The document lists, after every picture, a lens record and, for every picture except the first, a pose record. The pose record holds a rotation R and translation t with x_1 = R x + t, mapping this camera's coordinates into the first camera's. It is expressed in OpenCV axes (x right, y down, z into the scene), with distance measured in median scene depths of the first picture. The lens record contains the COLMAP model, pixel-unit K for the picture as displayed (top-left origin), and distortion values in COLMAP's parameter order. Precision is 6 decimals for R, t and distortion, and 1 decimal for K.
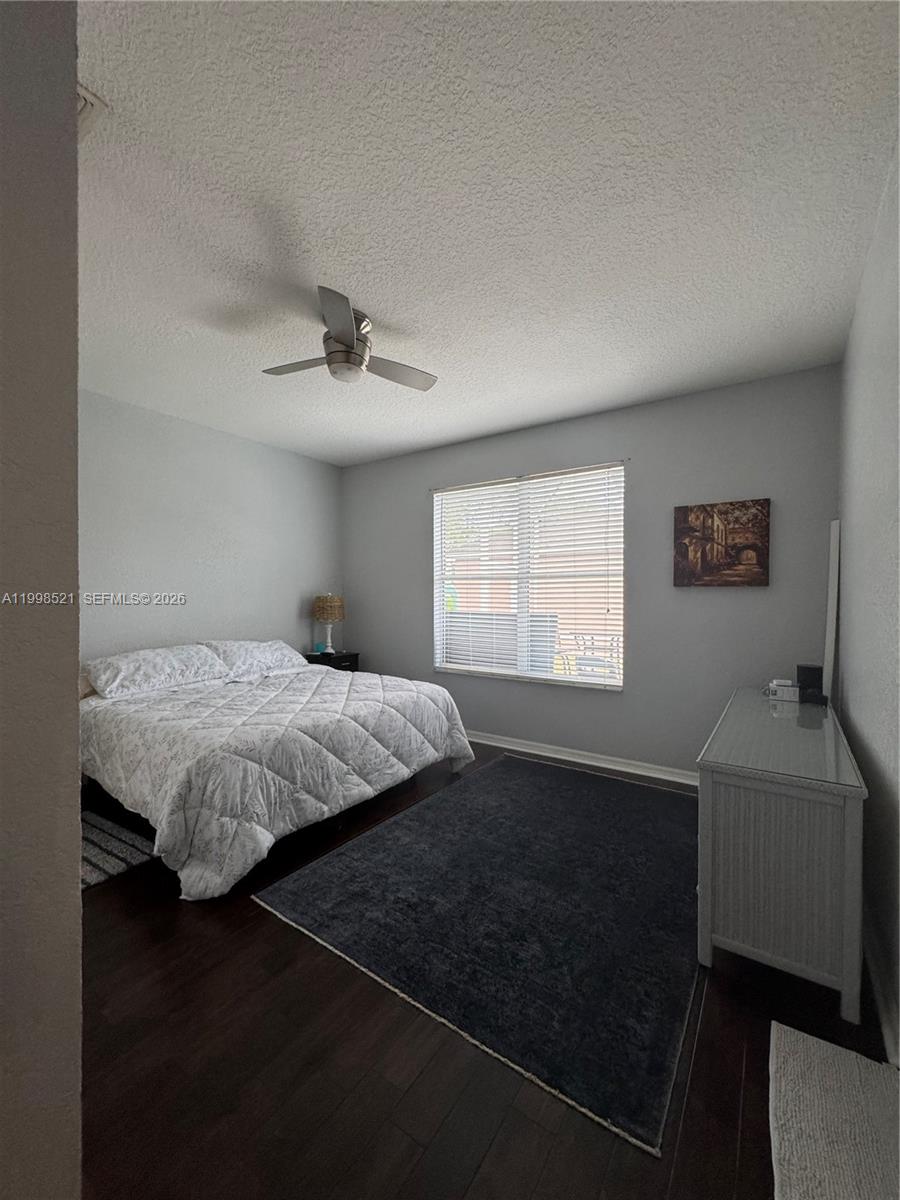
lens RADIAL K [[481.7, 0, 449.5], [0, 481.7, 598.7], [0, 0, 1]] dist [-0.002875, -0.000387]
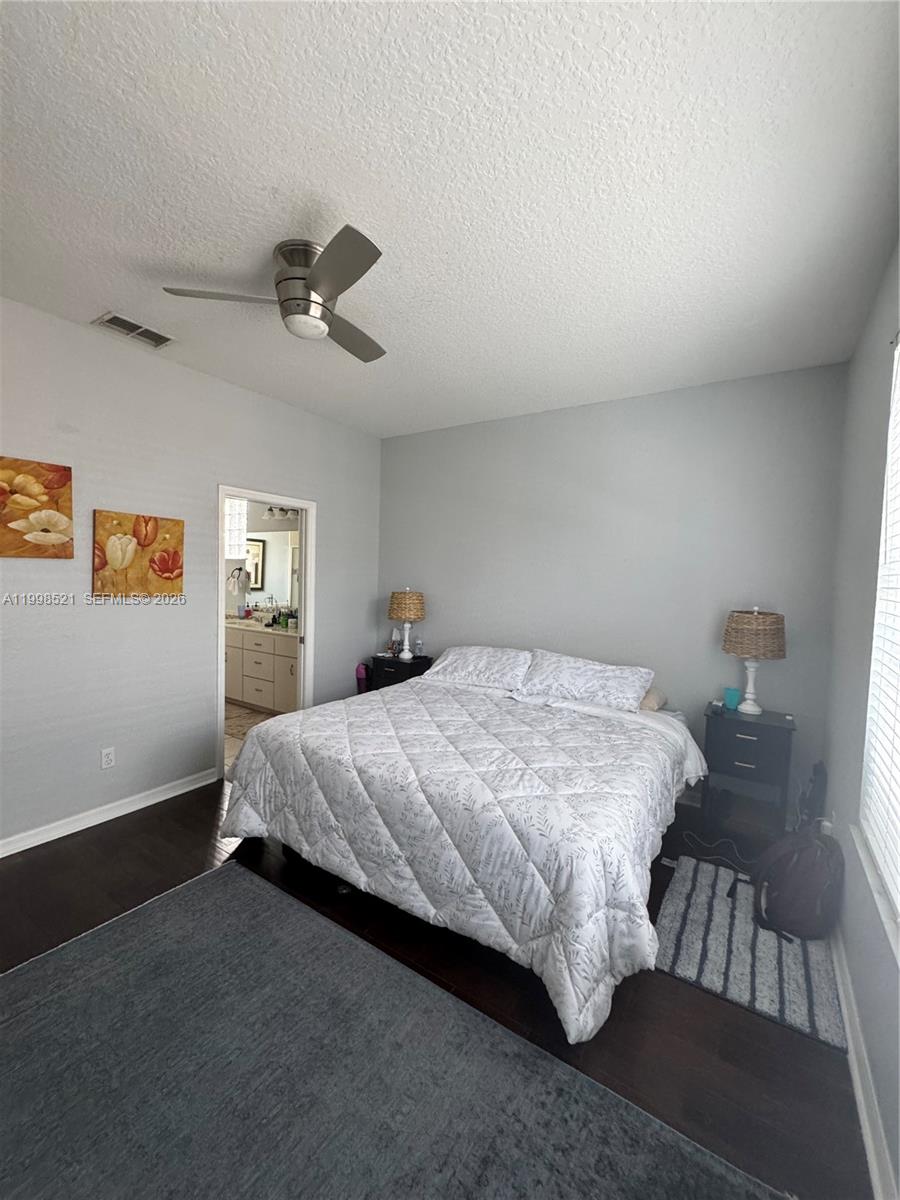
lens RADIAL K [[481.7, 0, 450.6], [0, 481.7, 596.8], [0, 0, 1]] dist [-0.002875, -0.000387]
pose [[0.032336, 0.044280, -0.998496, 0.505991], [-0.040247, 0.998266, 0.042966, -0.055540], [0.998666, 0.038797, 0.034063, 1.023330]]
